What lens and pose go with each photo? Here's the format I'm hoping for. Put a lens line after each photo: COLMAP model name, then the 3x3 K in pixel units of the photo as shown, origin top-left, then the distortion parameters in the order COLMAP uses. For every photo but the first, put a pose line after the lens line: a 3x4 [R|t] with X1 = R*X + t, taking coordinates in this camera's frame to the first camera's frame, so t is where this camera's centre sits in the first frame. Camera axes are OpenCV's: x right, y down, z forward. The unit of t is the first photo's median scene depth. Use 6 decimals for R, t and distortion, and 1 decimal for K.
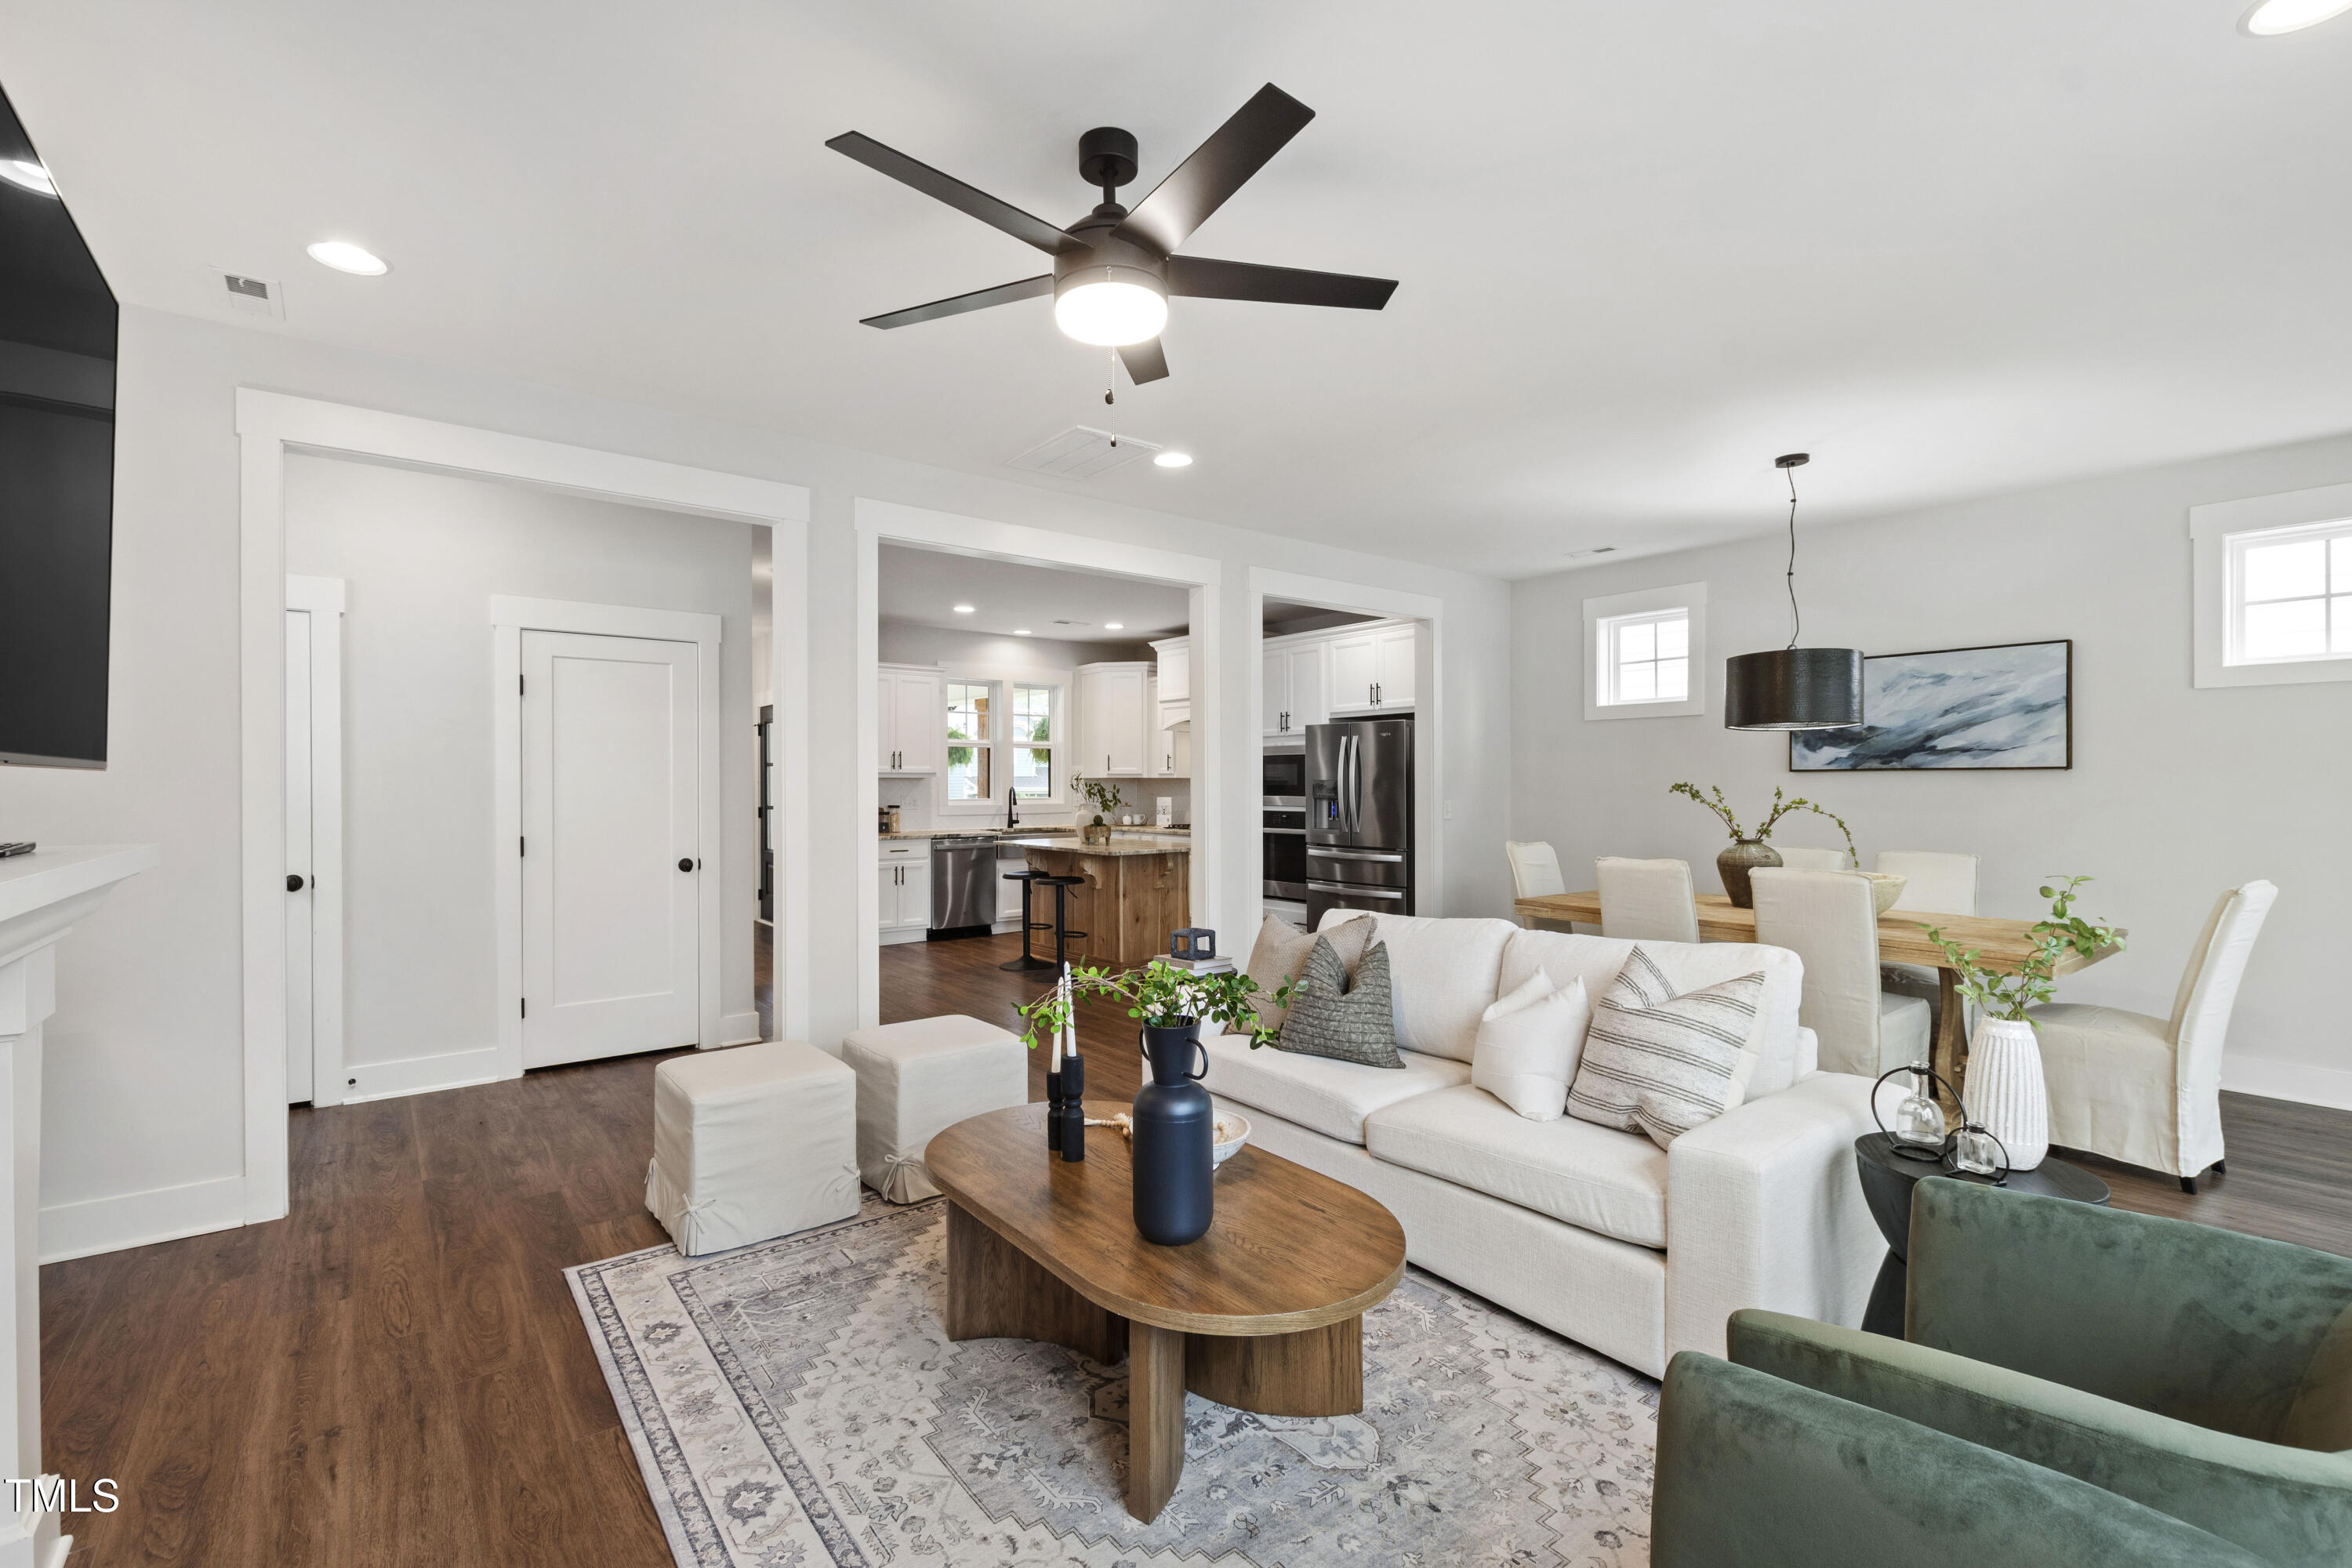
lens RADIAL K [[1033.6, 0, 1150.1], [0, 1033.6, 790.0], [0, 0, 1]] dist [0.001334, -0.002621]
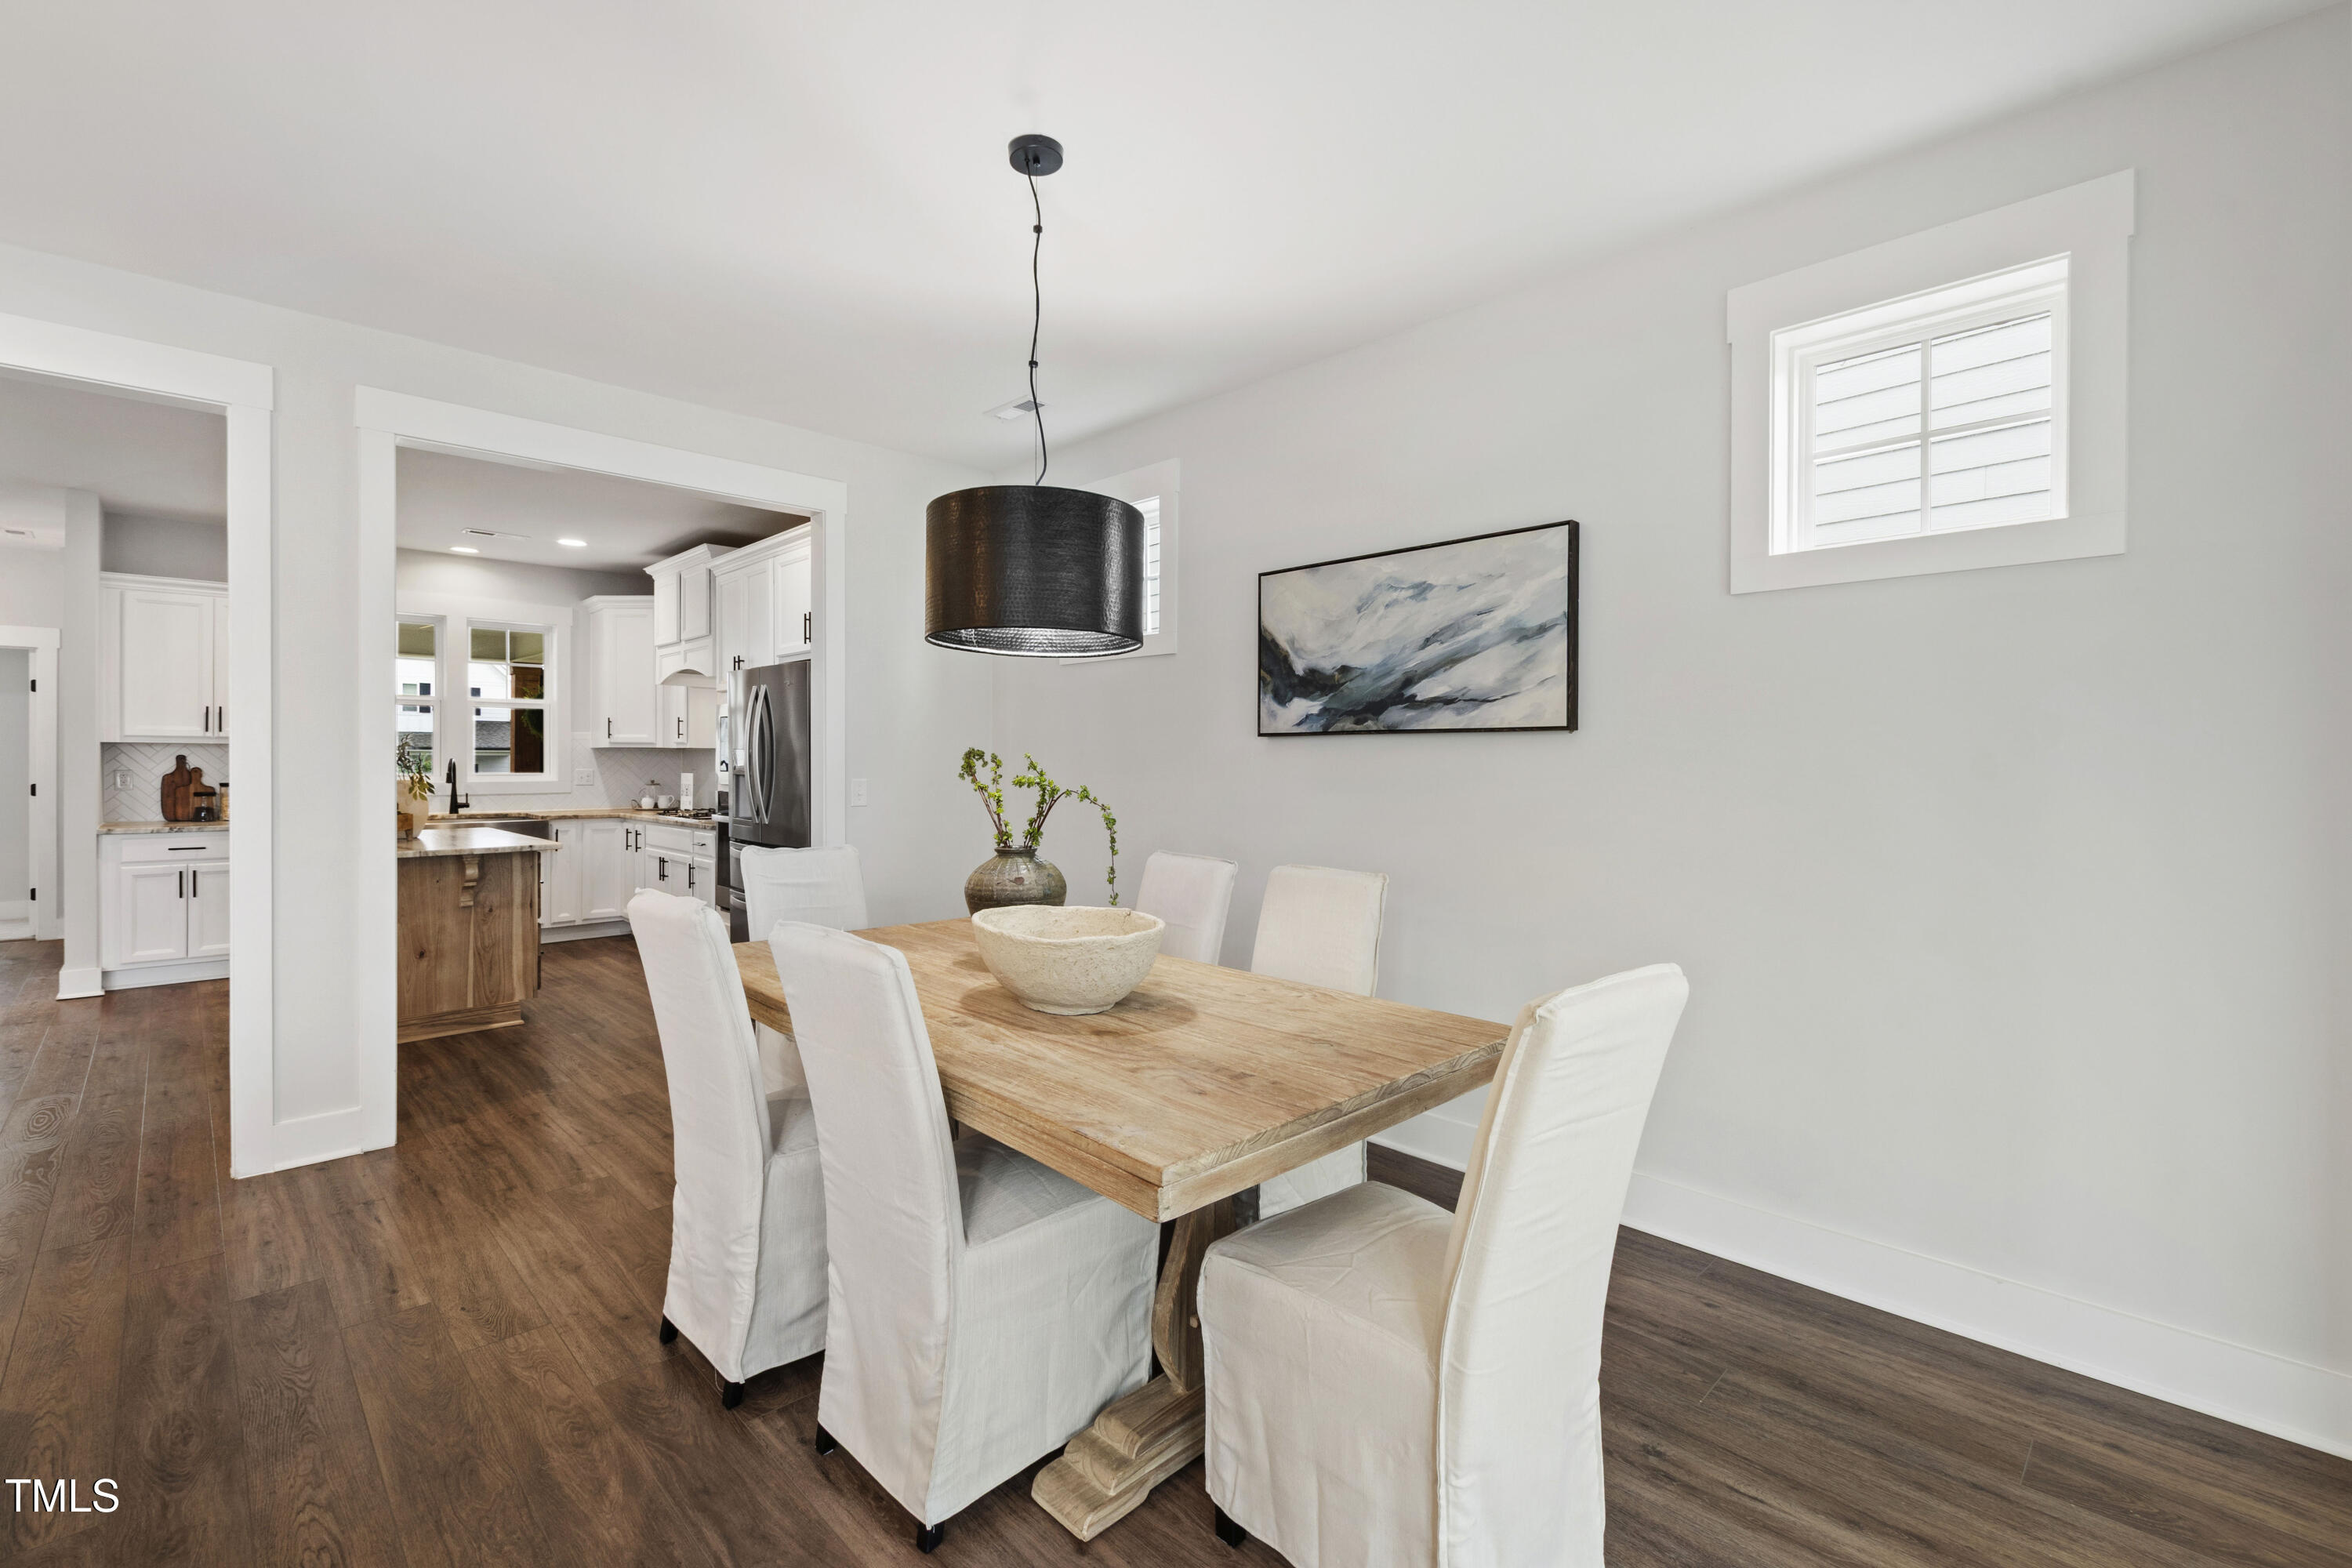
lens RADIAL K [[1033.6, 0, 1166.8], [0, 1033.6, 769.7], [0, 0, 1]] dist [0.001334, -0.002621]
pose [[0.993235, 0.002828, 0.116086, 0.628355], [-0.003178, 0.999991, 0.002829, 0.002733], [-0.116077, -0.003178, 0.993235, 0.450343]]
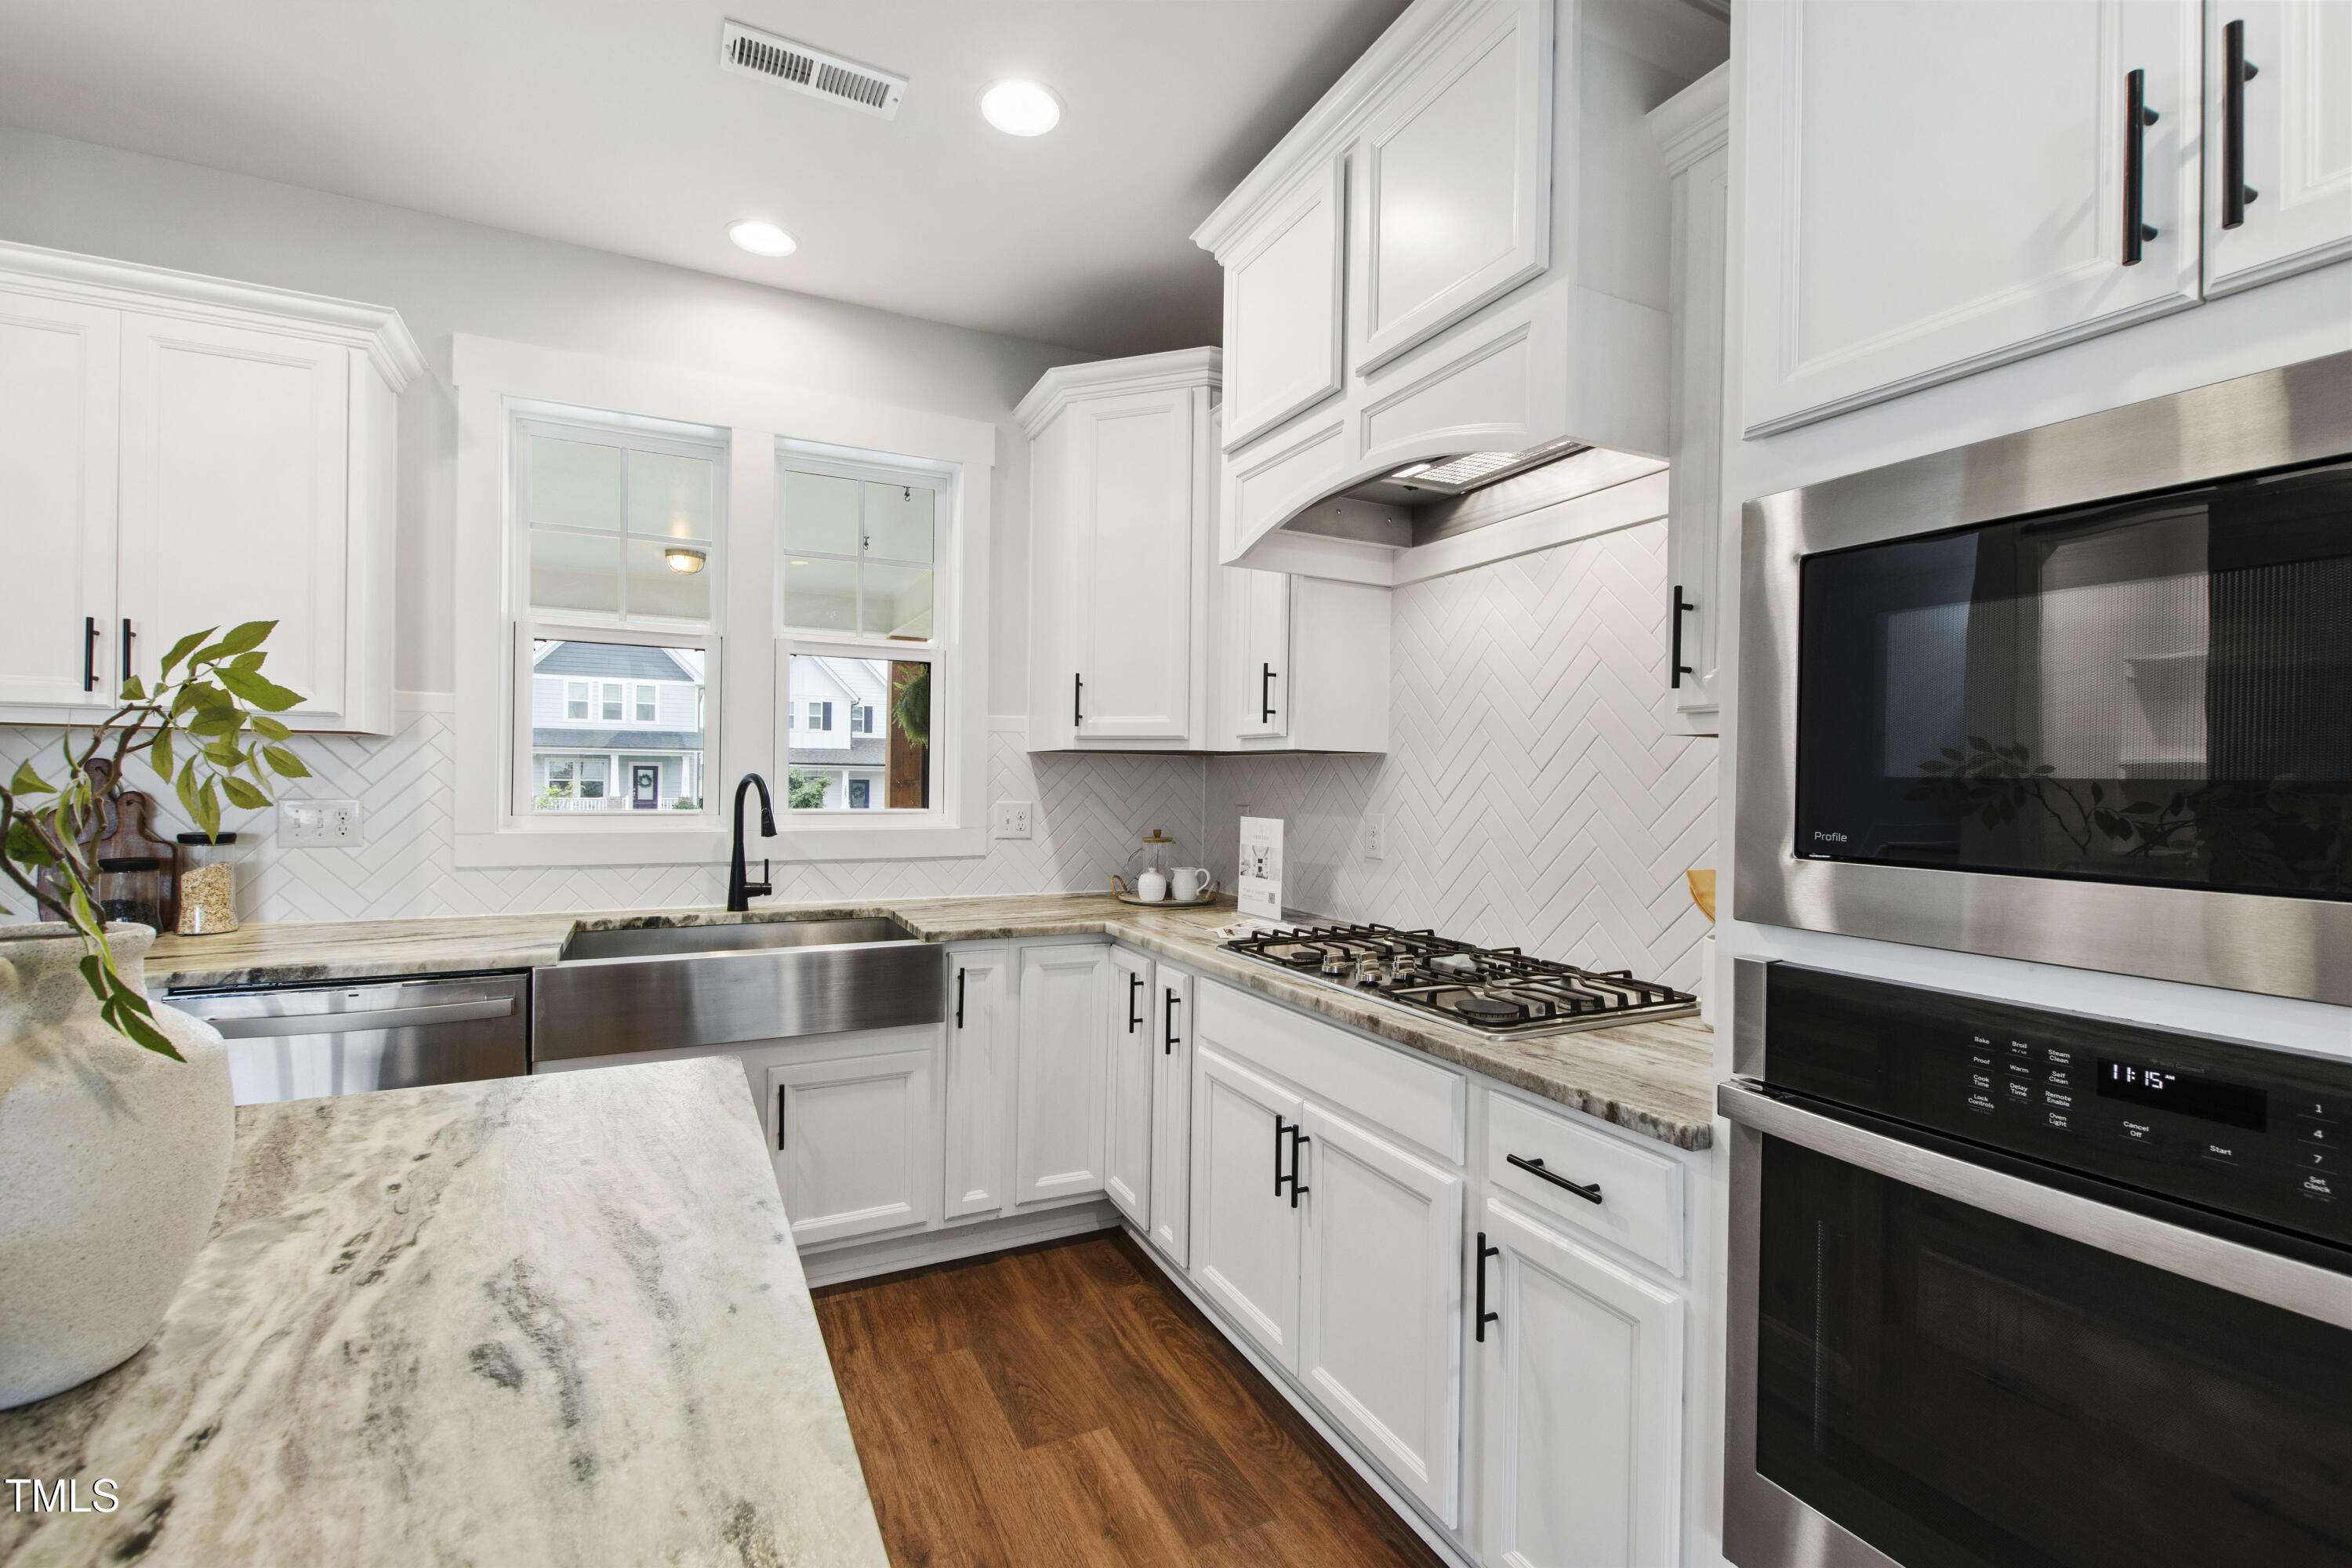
lens RADIAL K [[1033.6, 0, 1135.8], [0, 1033.6, 793.8], [0, 0, 1]] dist [0.001334, -0.002621]
pose [[0.974948, 0.016912, -0.221788, 0.098450], [-0.015476, 0.999847, 0.008210, -0.003673], [0.221893, -0.004572, 0.975060, 1.605904]]
